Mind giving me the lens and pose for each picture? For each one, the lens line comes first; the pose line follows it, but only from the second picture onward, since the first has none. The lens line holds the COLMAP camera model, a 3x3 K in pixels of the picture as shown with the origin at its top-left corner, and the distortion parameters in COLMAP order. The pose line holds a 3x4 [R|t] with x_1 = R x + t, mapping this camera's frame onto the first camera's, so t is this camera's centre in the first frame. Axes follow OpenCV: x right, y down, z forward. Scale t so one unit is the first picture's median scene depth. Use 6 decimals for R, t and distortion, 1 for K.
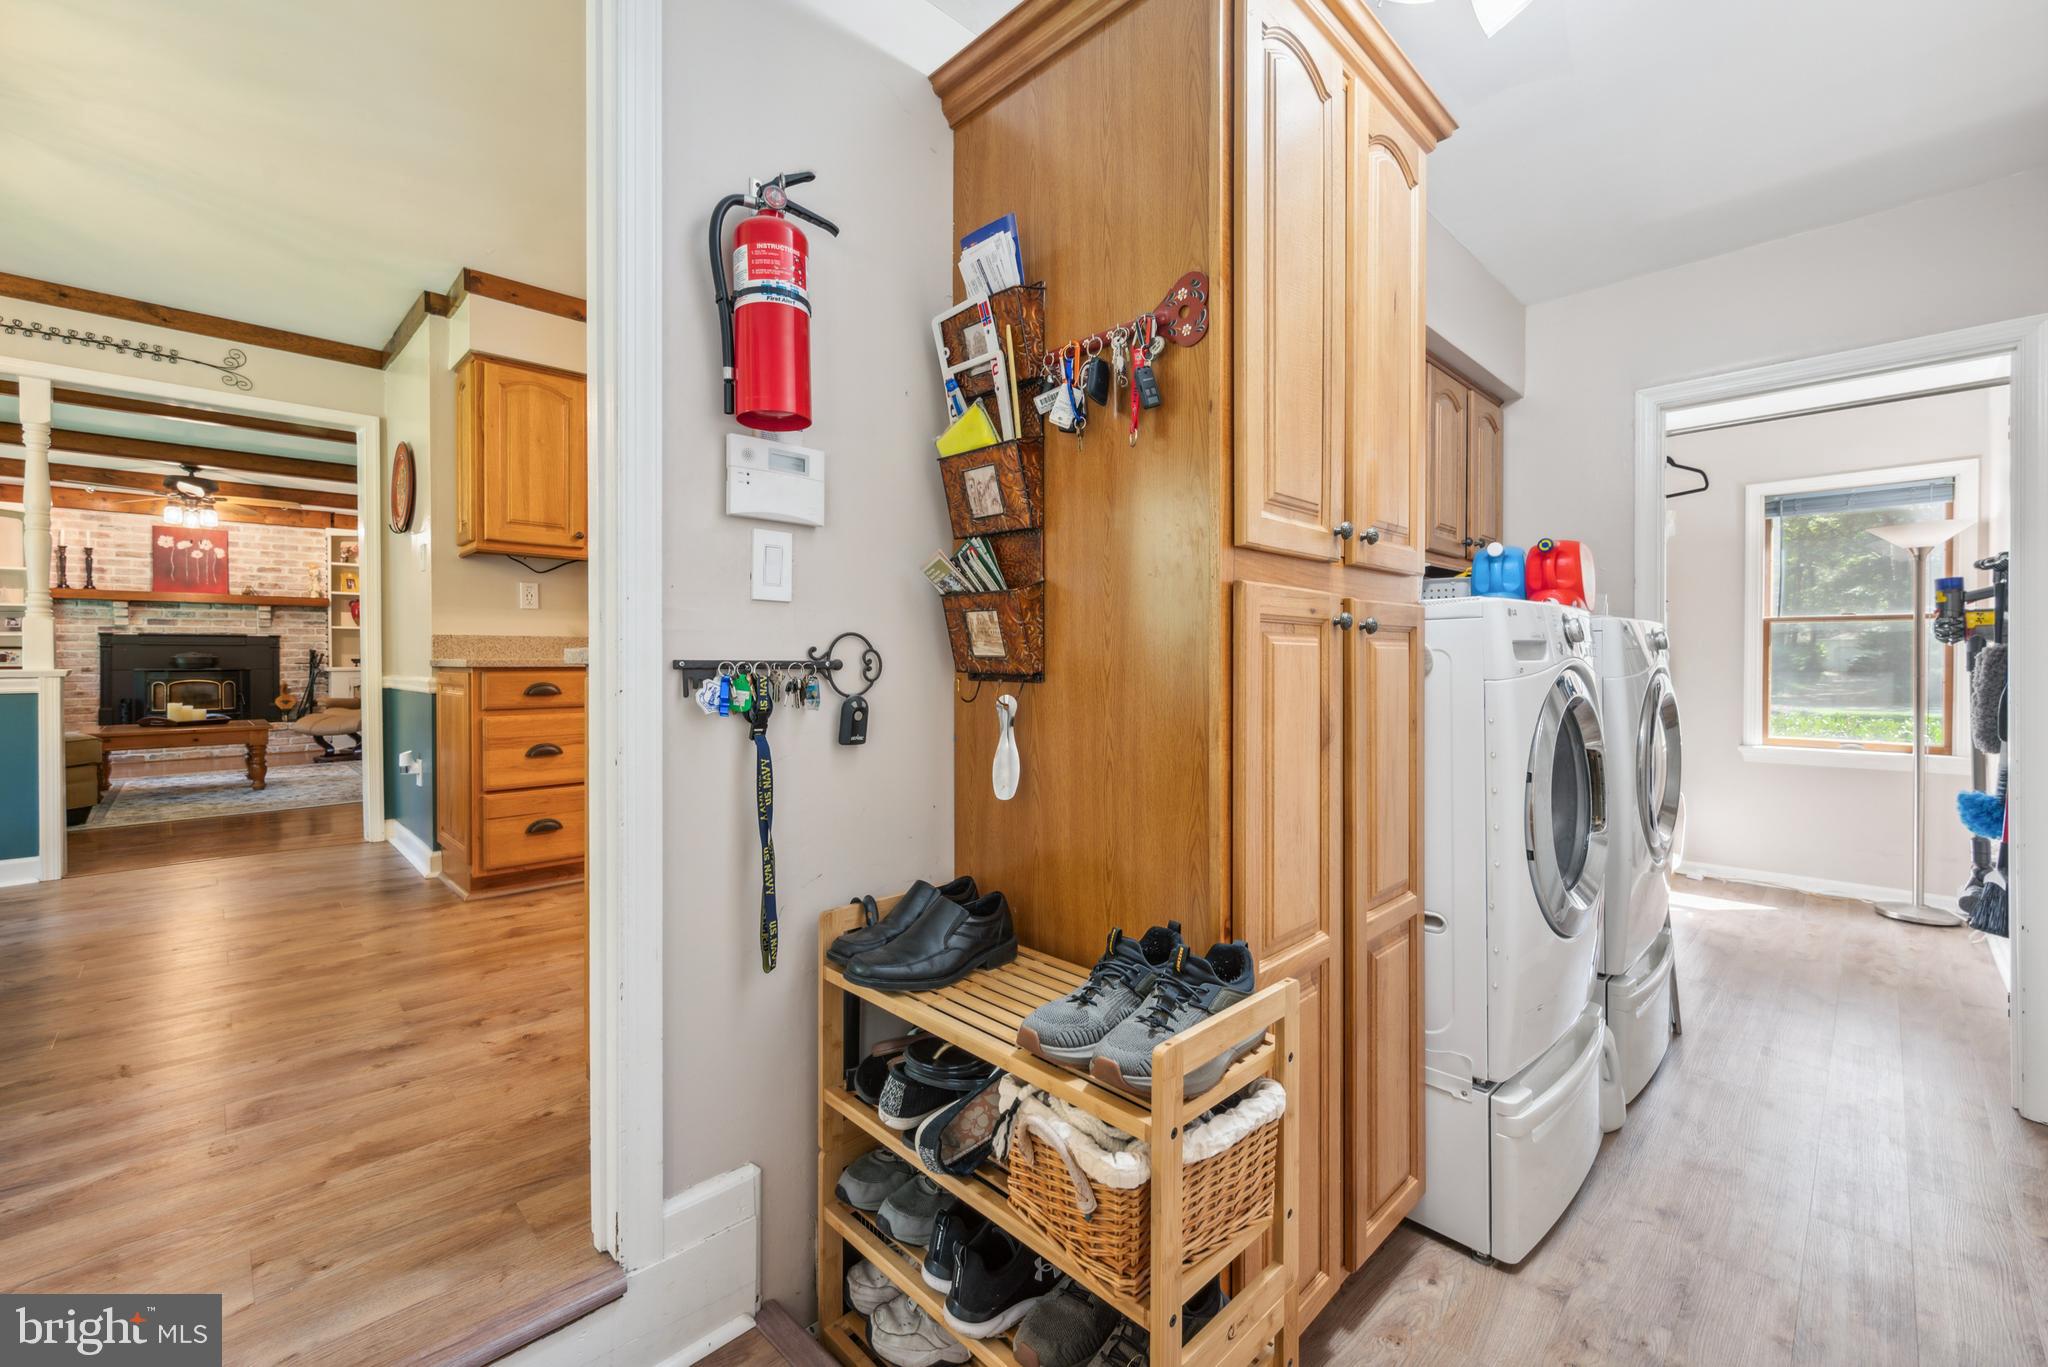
lens RADIAL K [[841.1, 0, 1024.4], [0, 841.1, 663.6], [0, 0, 1]] dist [0.001173, 0.000288]
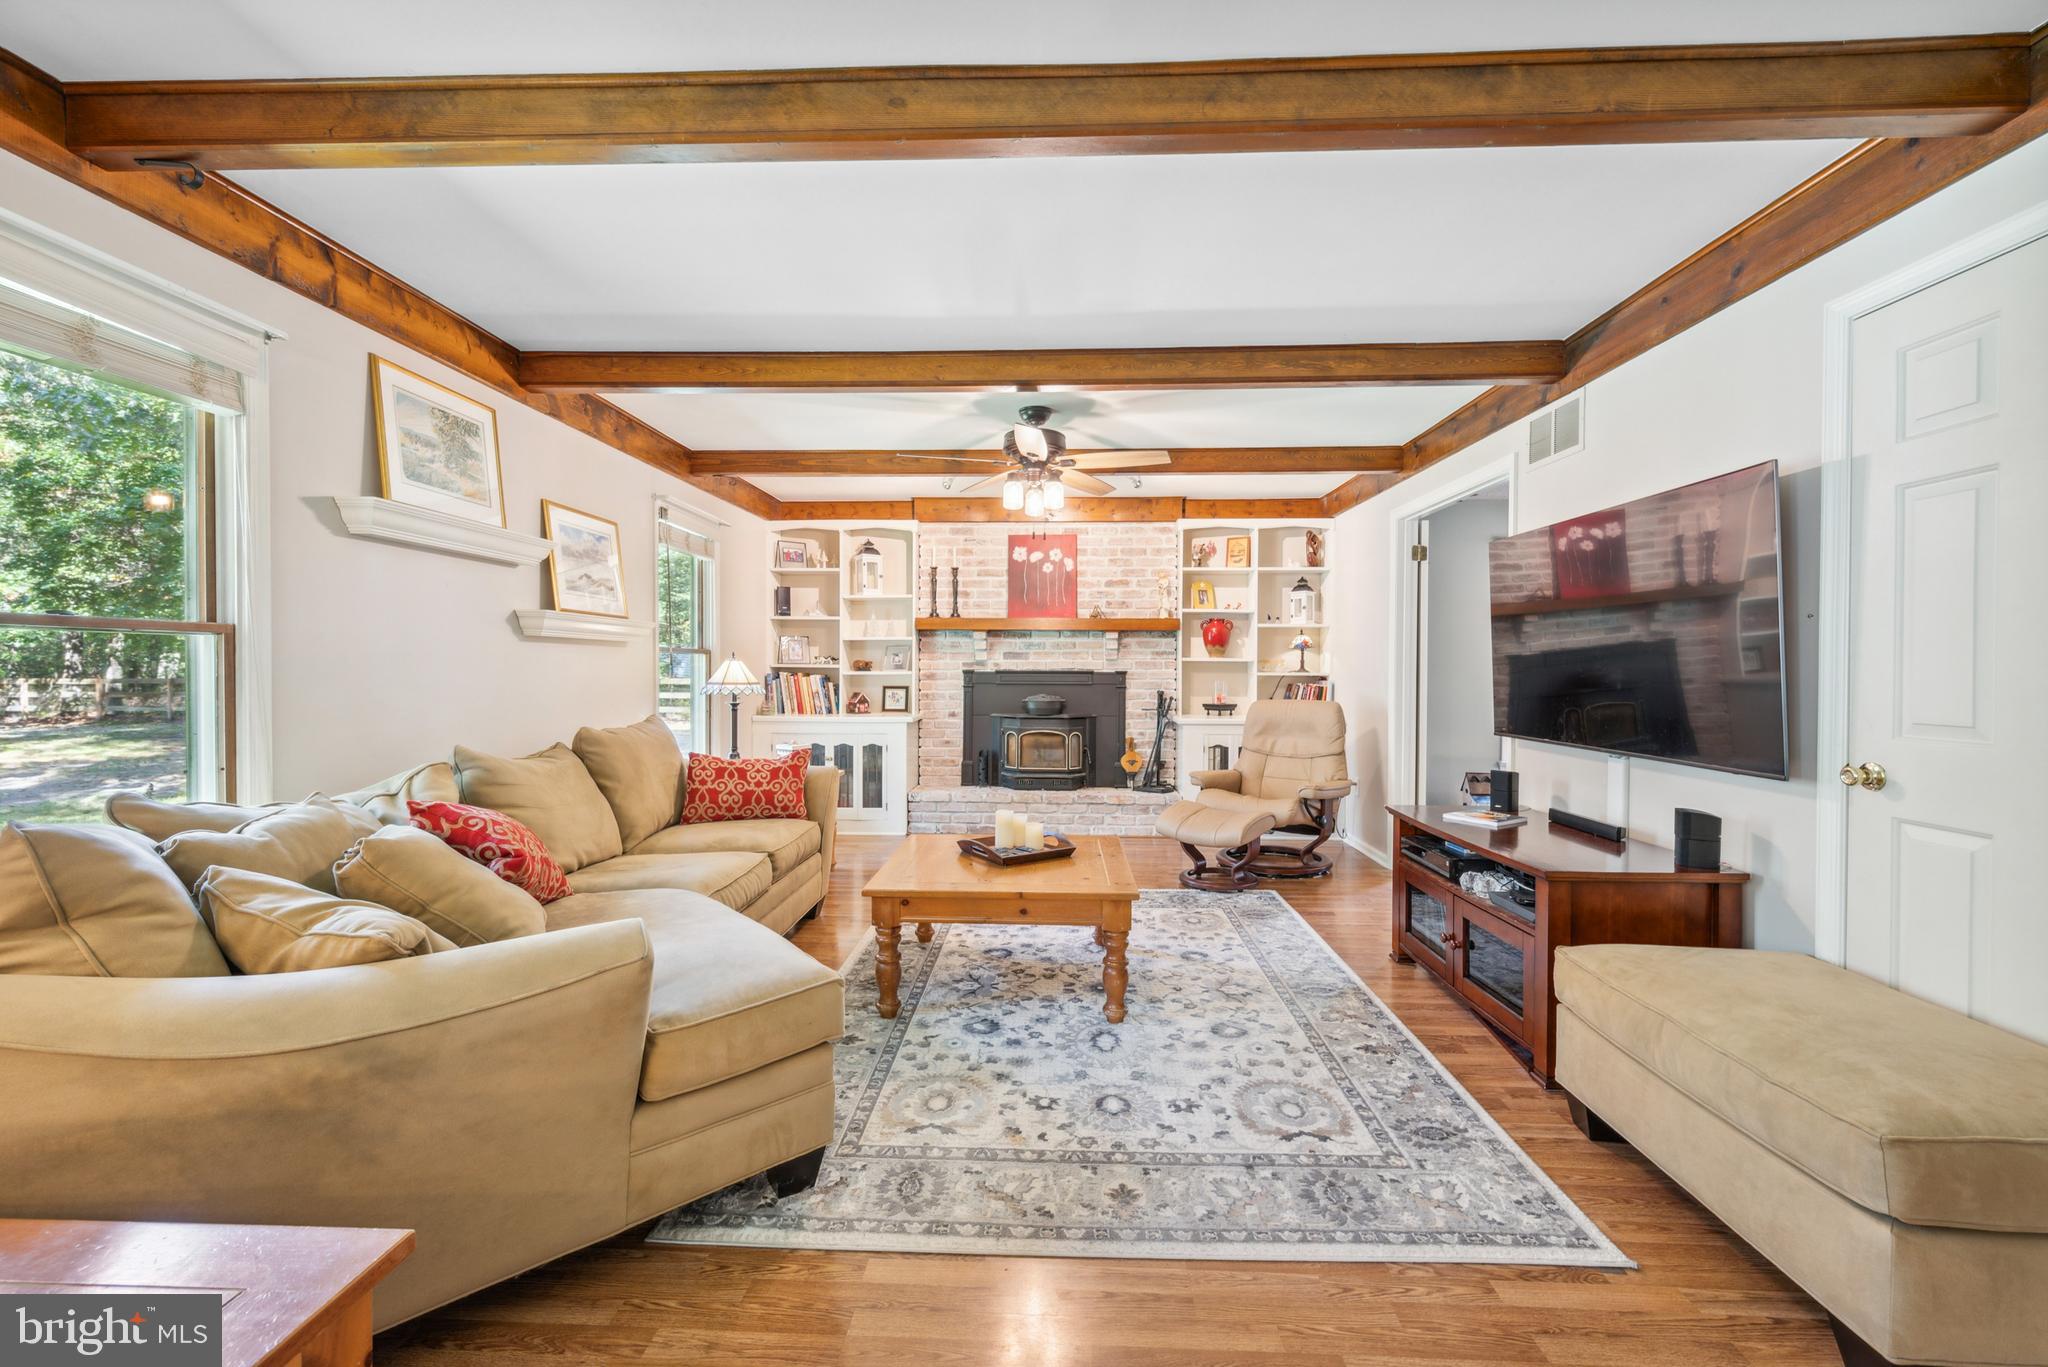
lens RADIAL K [[830.2, 0, 1031.3], [0, 830.2, 678.4], [0, 0, 1]] dist [0.001746, -0.000078]
pose [[0.686846, 0.017825, -0.726585, -0.455460], [-0.011952, 0.999841, 0.013230, -0.039454], [0.726705, -0.000403, 0.686949, 0.484689]]
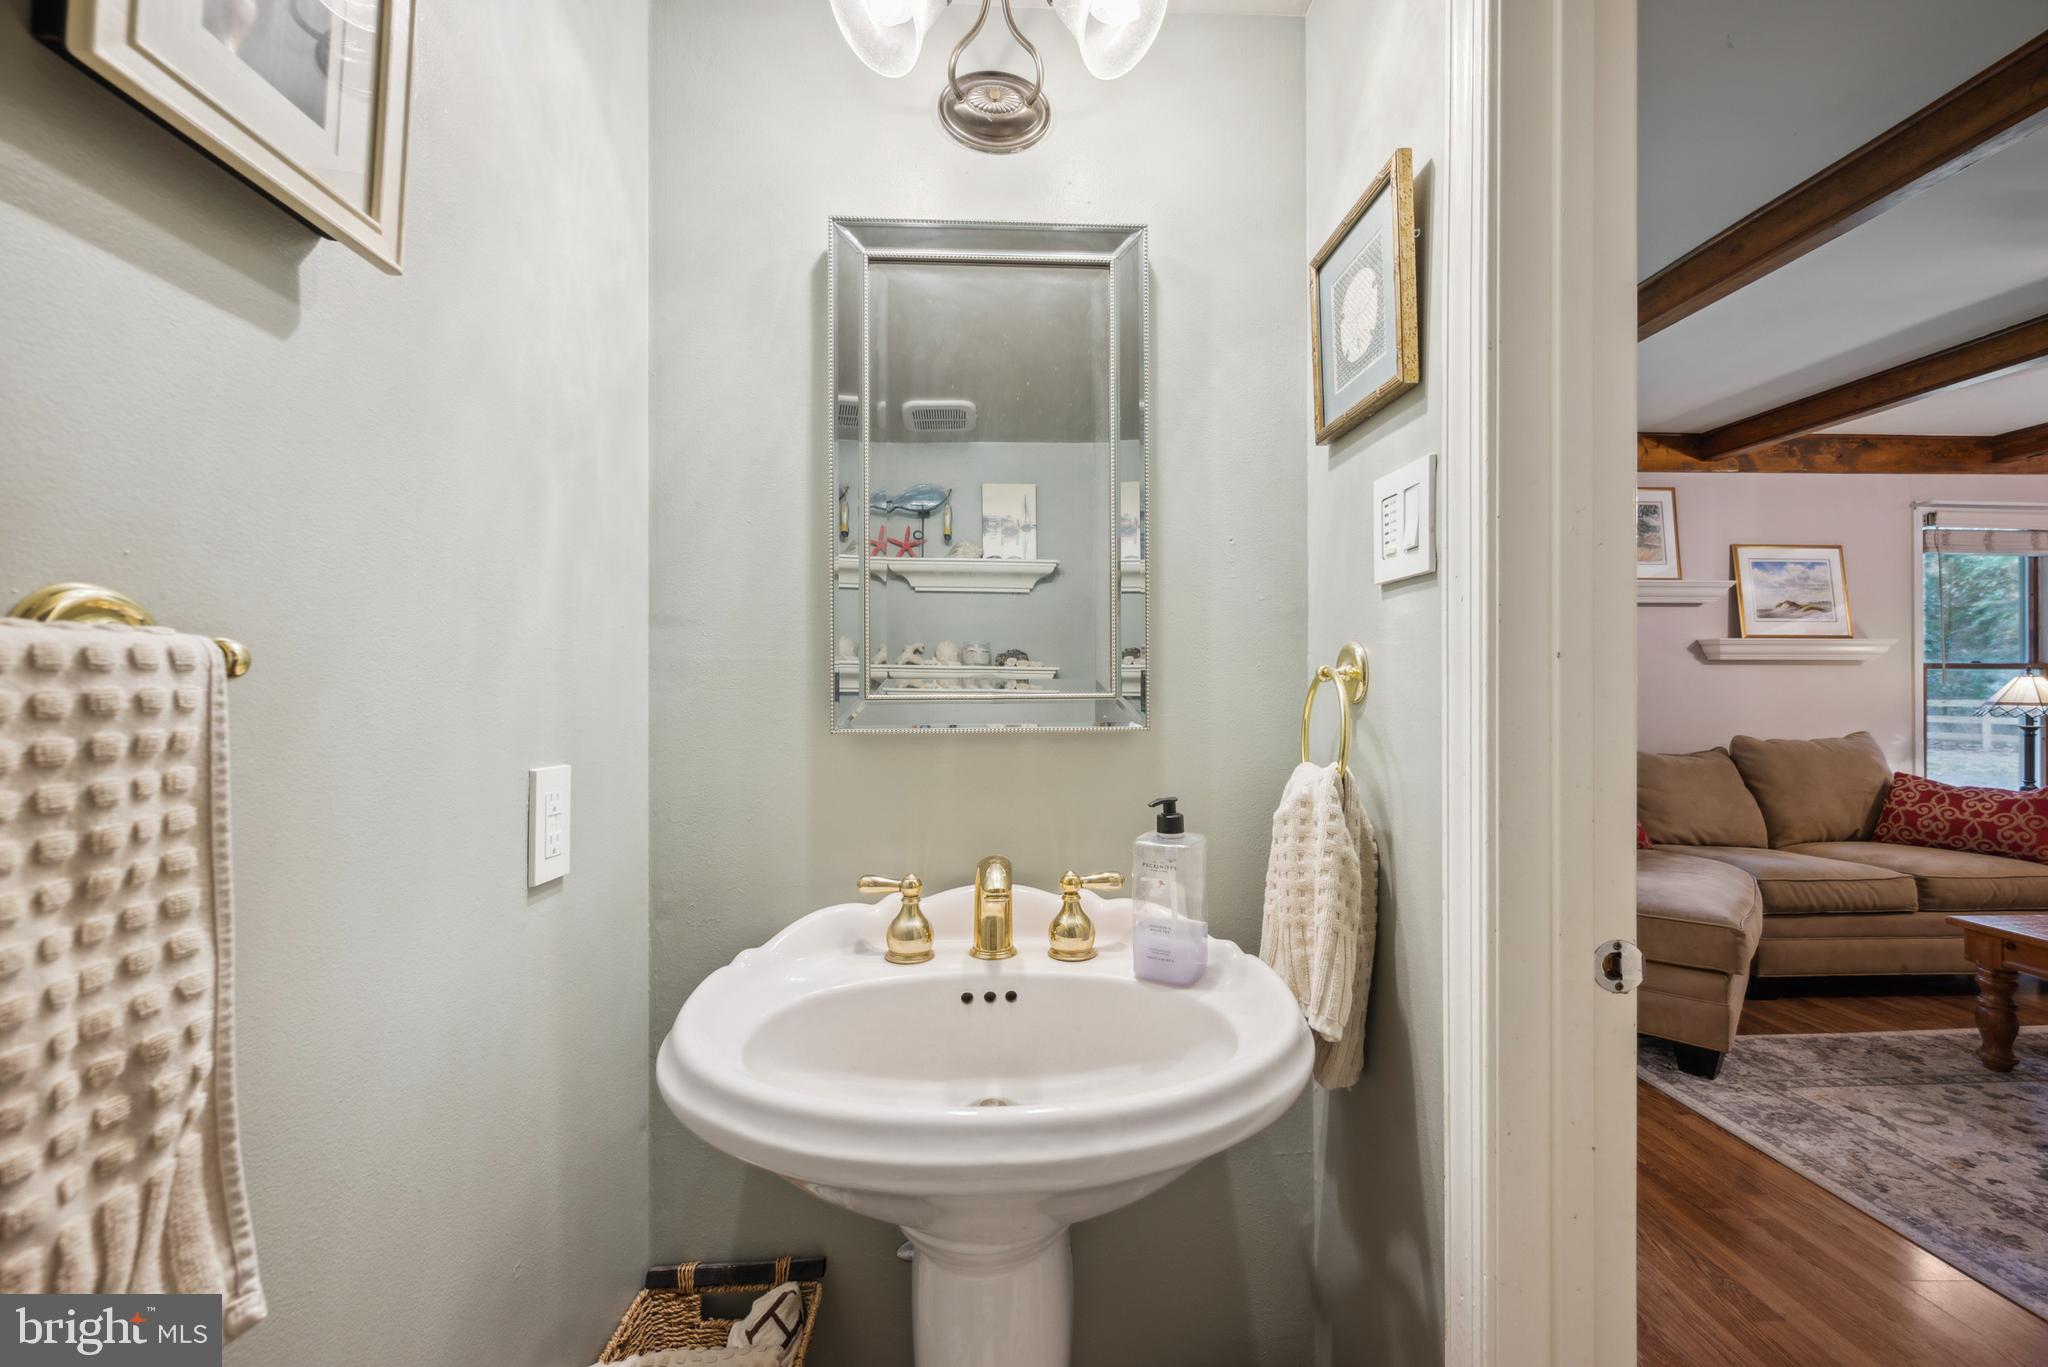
lens RADIAL K [[823.1, 0, 1028.4], [0, 823.1, 688.4], [0, 0, 1]] dist [0.000923, 0.000236]
pose [[-0.670229, 0.007133, -0.742120, -0.261588], [0.000683, 0.999959, 0.008995, -0.039597], [0.742154, 0.005522, -0.670207, 0.623704]]
